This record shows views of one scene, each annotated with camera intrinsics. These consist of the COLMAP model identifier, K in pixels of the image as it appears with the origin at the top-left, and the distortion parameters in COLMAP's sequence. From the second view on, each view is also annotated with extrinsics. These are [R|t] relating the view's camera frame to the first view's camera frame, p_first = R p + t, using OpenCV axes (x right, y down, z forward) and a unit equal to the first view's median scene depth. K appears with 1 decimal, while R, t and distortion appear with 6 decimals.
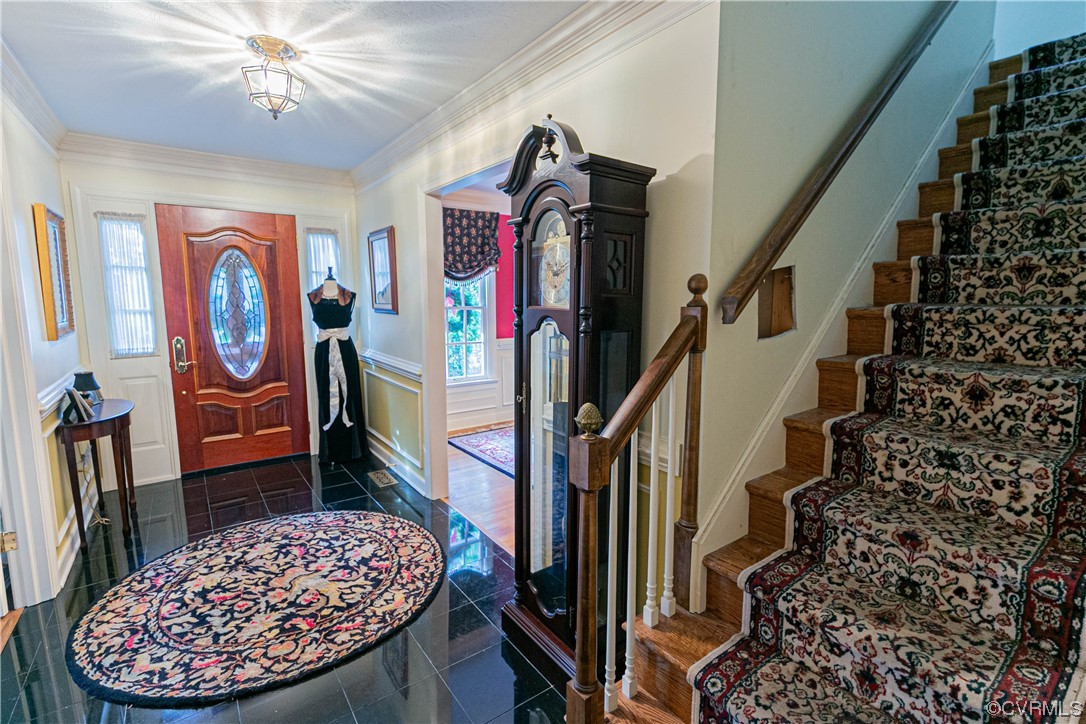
lens RADIAL K [[499.4, 0, 552.6], [0, 499.4, 361.7], [0, 0, 1]] dist [0.004023, 0.001580]
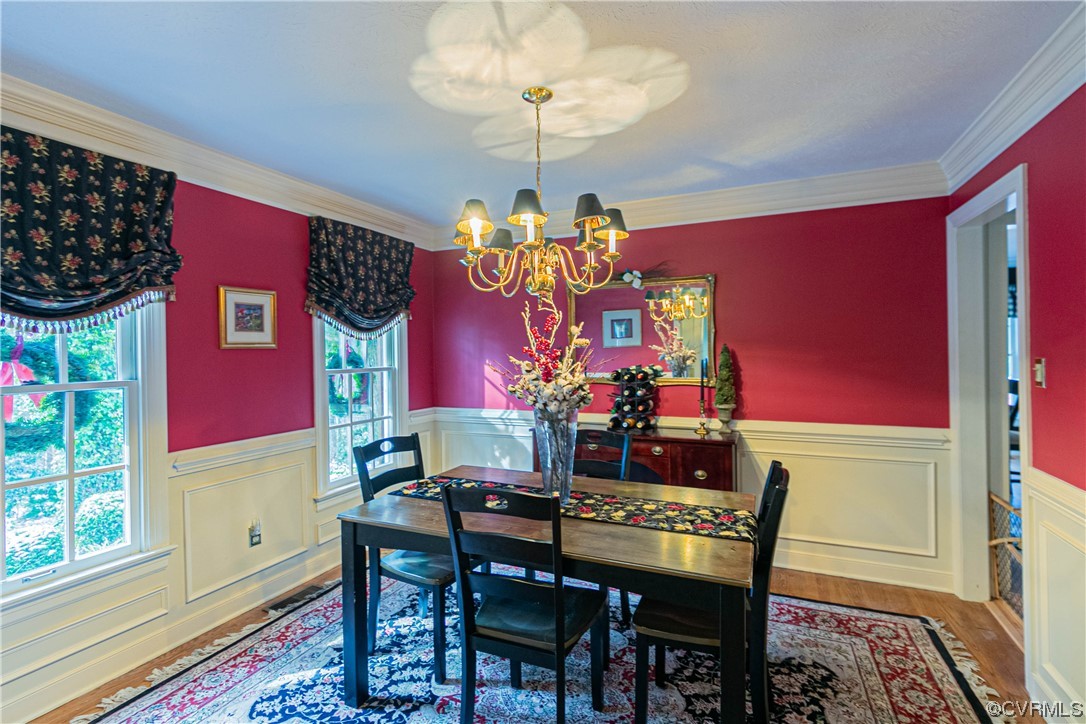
lens RADIAL K [[499.4, 0, 543.3], [0, 499.4, 355.3], [0, 0, 1]] dist [0.004023, 0.001580]
pose [[0.871609, -0.014412, 0.489989, -0.041252], [0.071153, 0.992701, -0.097371, -0.067165], [-0.485010, 0.119734, 0.866273, 0.468991]]
